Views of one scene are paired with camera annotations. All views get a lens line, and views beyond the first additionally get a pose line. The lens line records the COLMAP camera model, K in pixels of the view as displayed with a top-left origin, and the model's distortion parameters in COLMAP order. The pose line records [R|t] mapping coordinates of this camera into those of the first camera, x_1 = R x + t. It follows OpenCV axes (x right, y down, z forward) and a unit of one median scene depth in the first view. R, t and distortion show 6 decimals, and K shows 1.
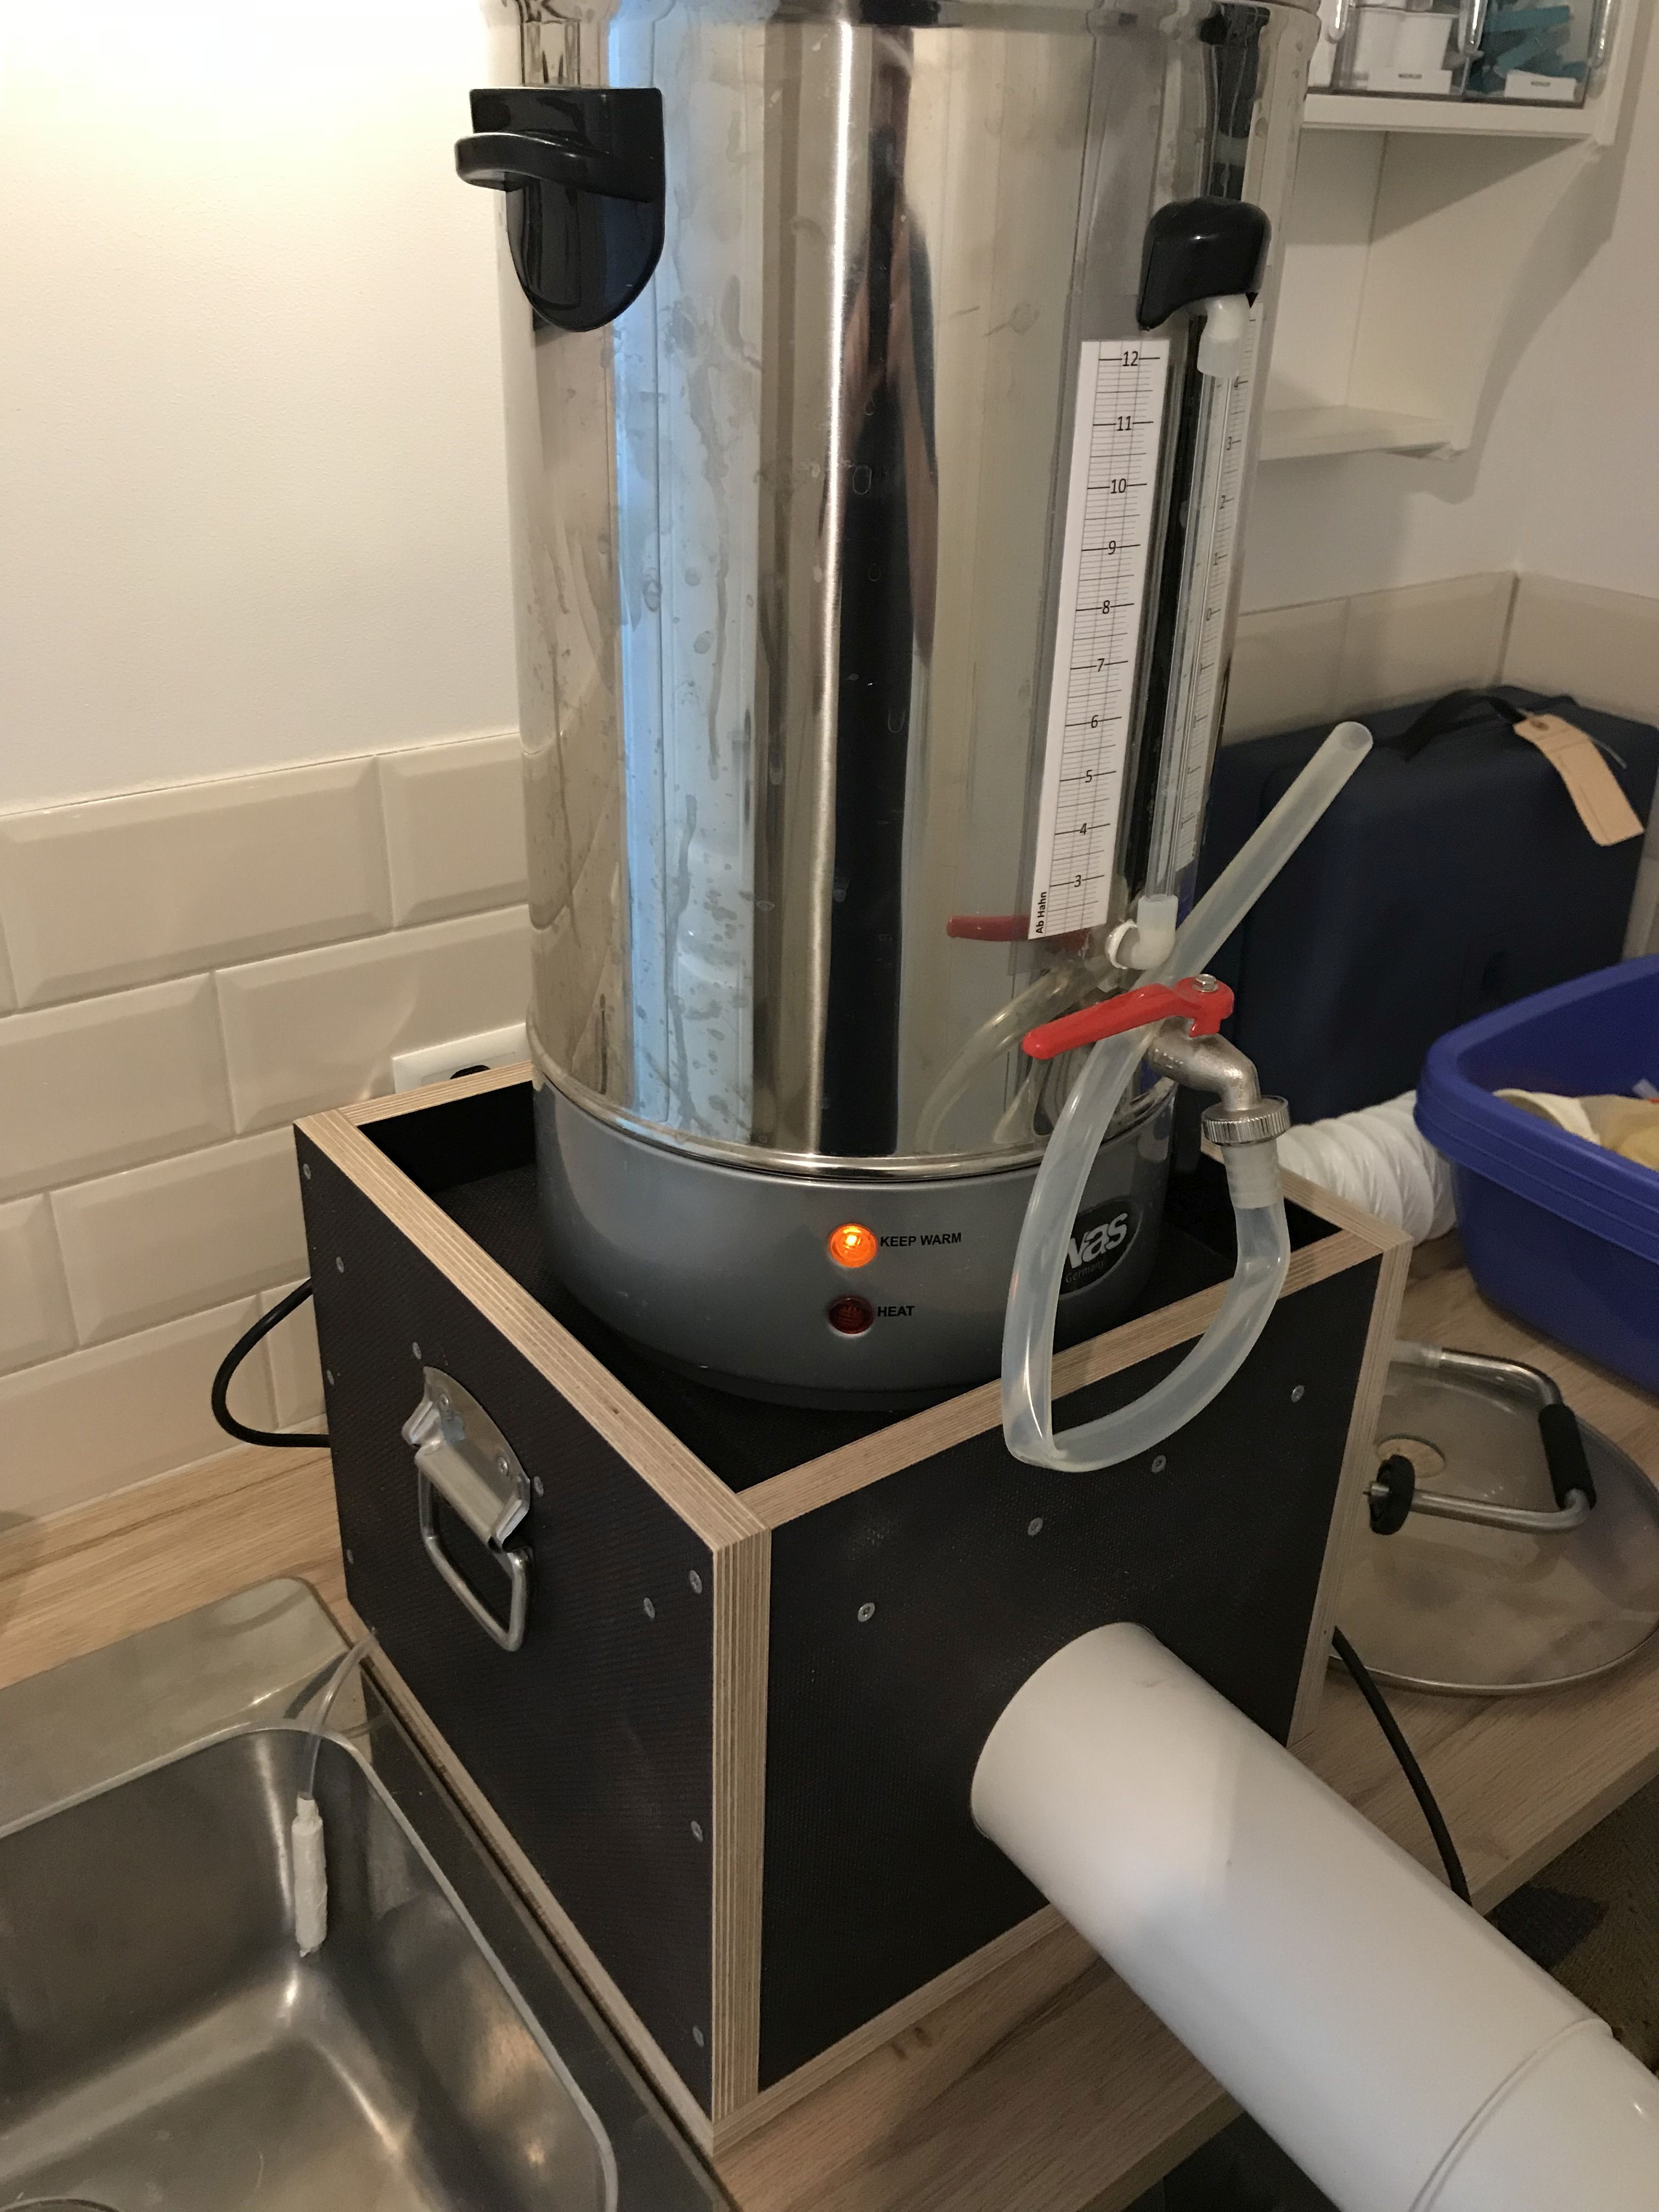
lens RADIAL K [[1833.3, 0, 829.5], [0, 1833.3, 1106.0], [0, 0, 1]] dist [0.039269, -0.054360]
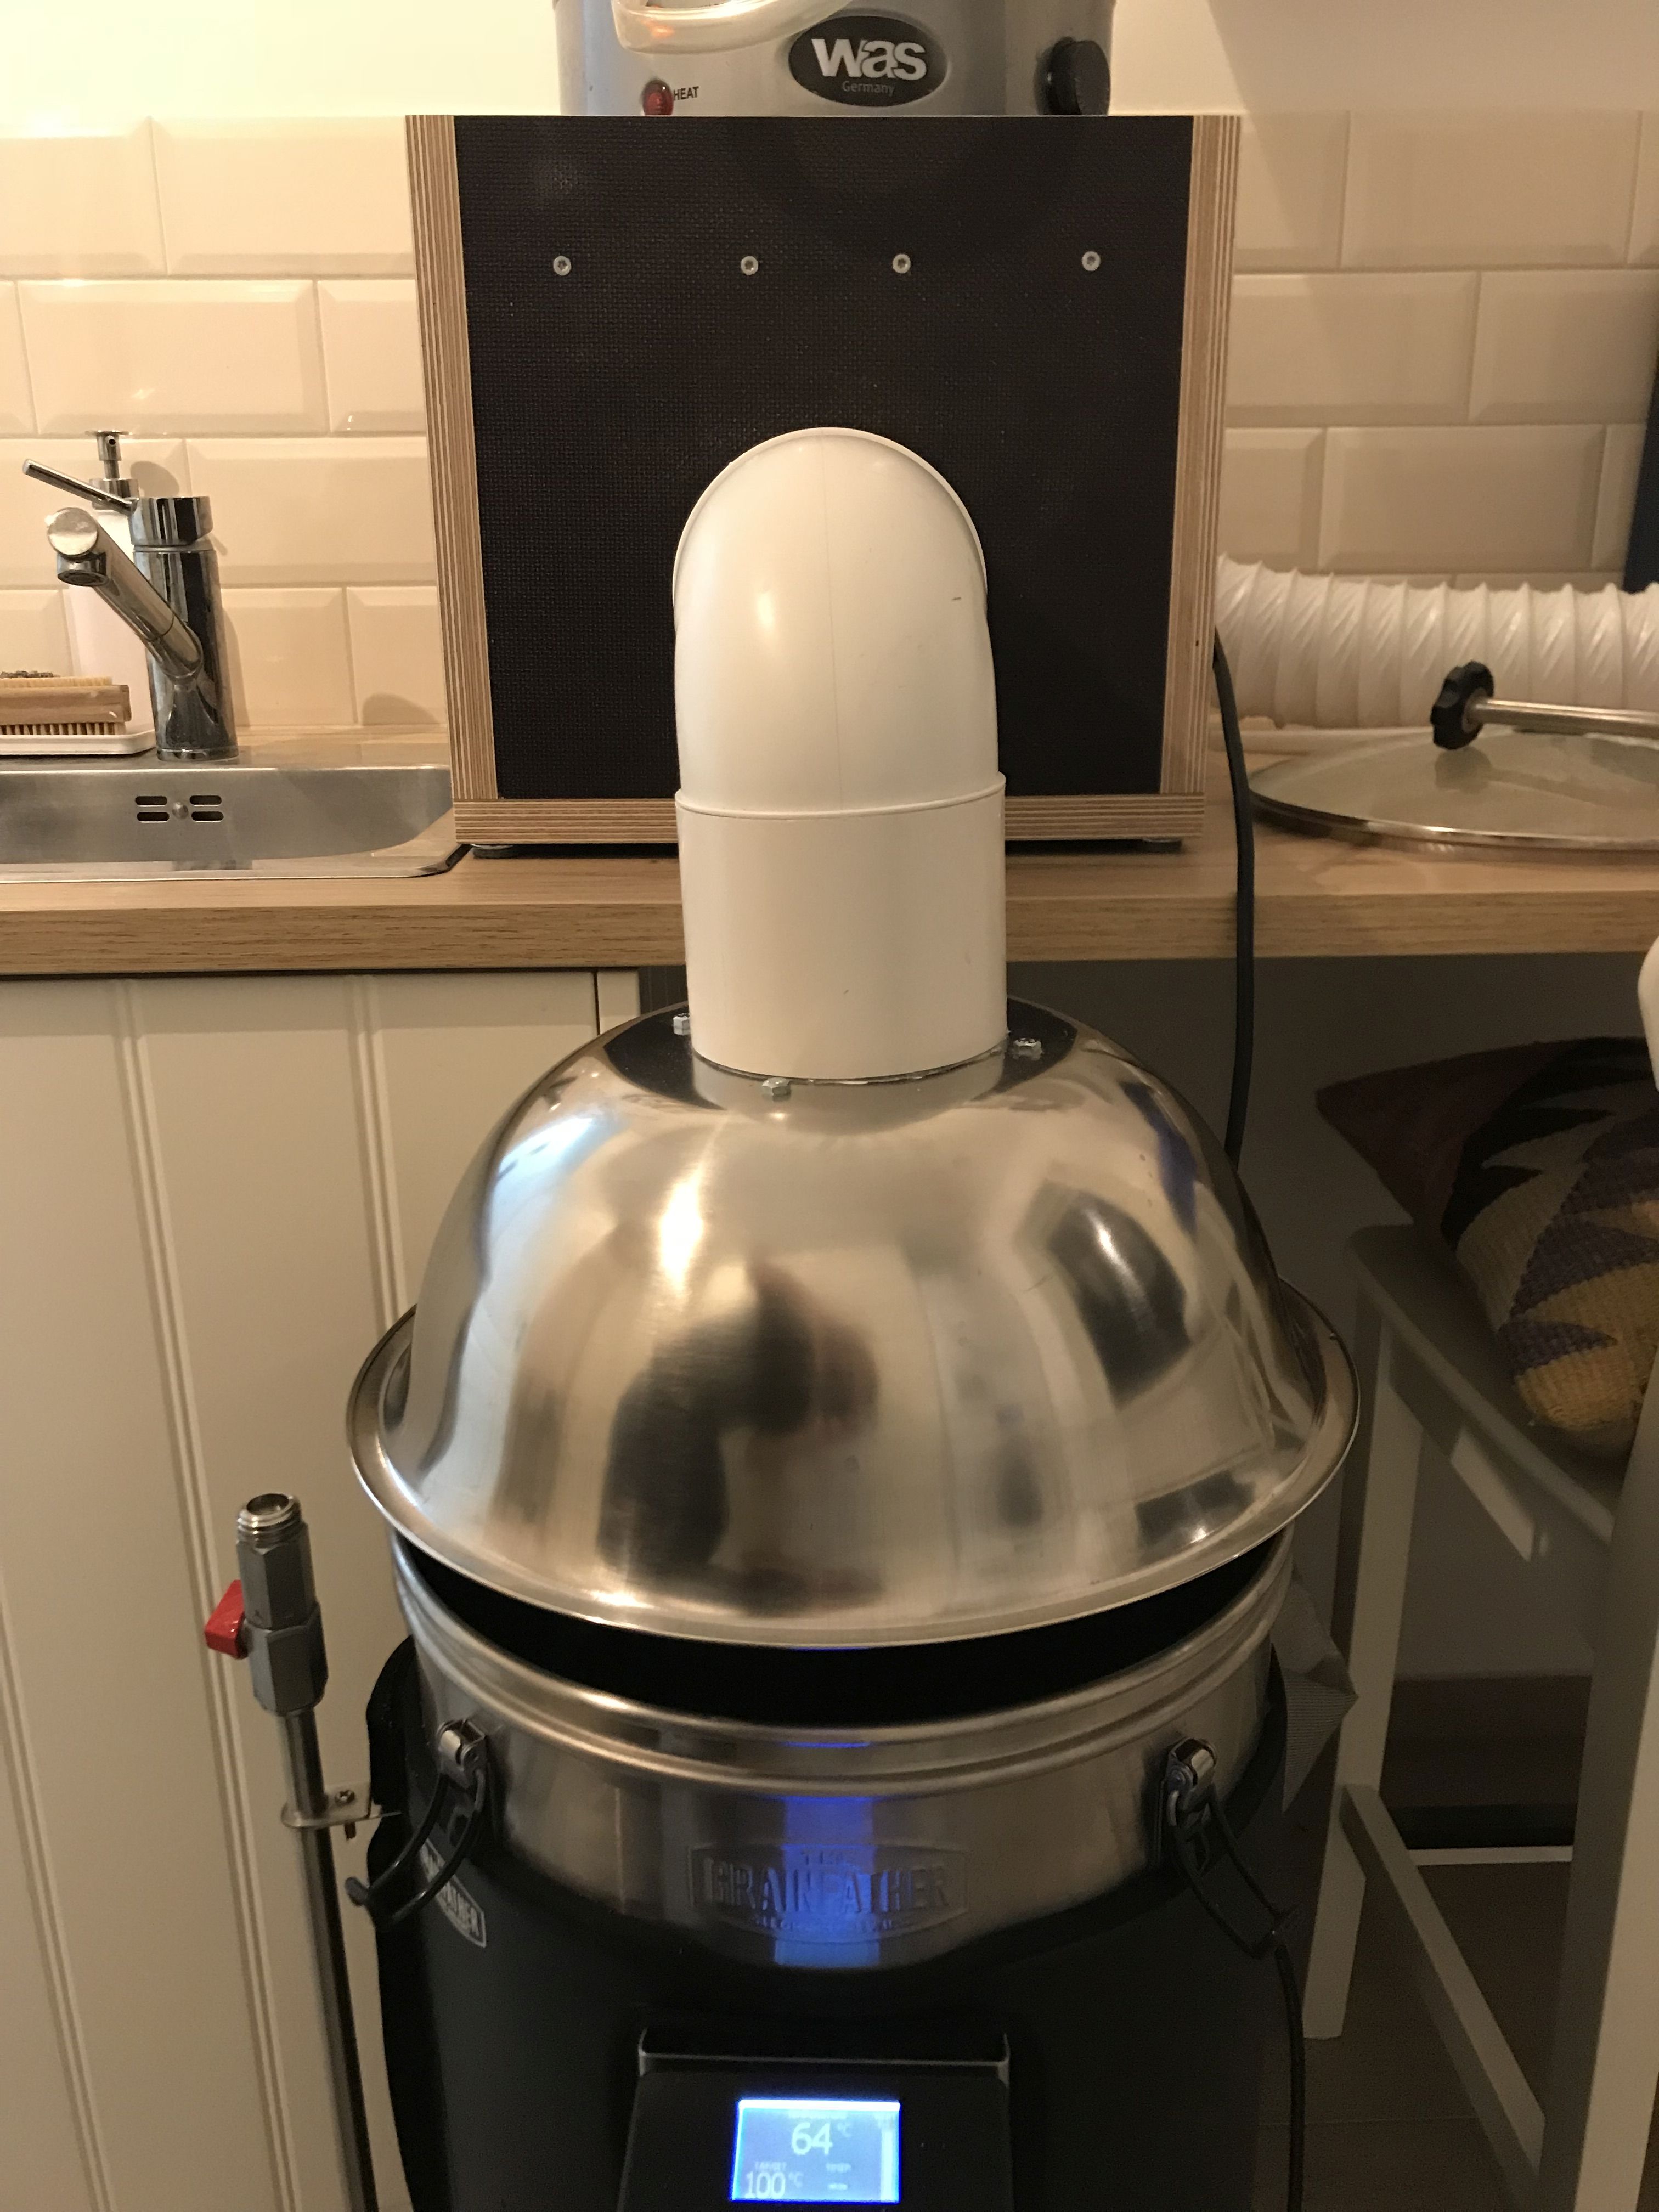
lens RADIAL K [[1825.1, 0, 832.1], [0, 1825.1, 1099.0], [0, 0, 1]] dist [-0.000797, 0.005229]
pose [[0.814017, 0.147372, -0.561834, 0.837662], [-0.235391, 0.967987, -0.087139, 0.788318], [0.531006, 0.203183, 0.822648, 0.200248]]
